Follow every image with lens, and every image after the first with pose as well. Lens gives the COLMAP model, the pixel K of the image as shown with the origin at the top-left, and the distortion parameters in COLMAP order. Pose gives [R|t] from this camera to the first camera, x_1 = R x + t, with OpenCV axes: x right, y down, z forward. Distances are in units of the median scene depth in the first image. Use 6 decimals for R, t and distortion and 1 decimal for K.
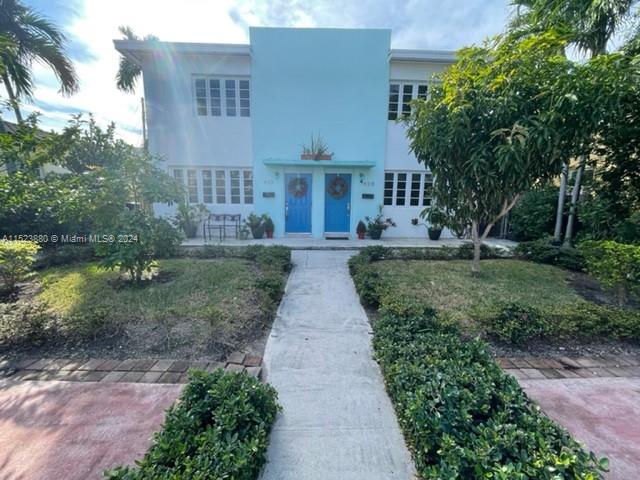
lens RADIAL K [[258.4, 0, 320.4], [0, 258.4, 236.6], [0, 0, 1]] dist [0.002836, -0.000419]
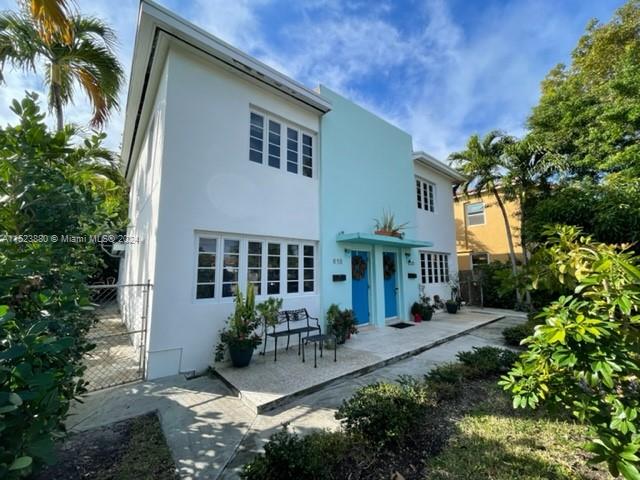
lens RADIAL K [[258.4, 0, 320.7], [0, 258.4, 240.8], [0, 0, 1]] dist [0.002836, -0.000419]
pose [[0.791896, 0.053577, 0.608301, -0.706388], [0.109238, 0.967647, -0.227435, -0.100969], [-0.600806, 0.246554, 0.760423, 0.437468]]
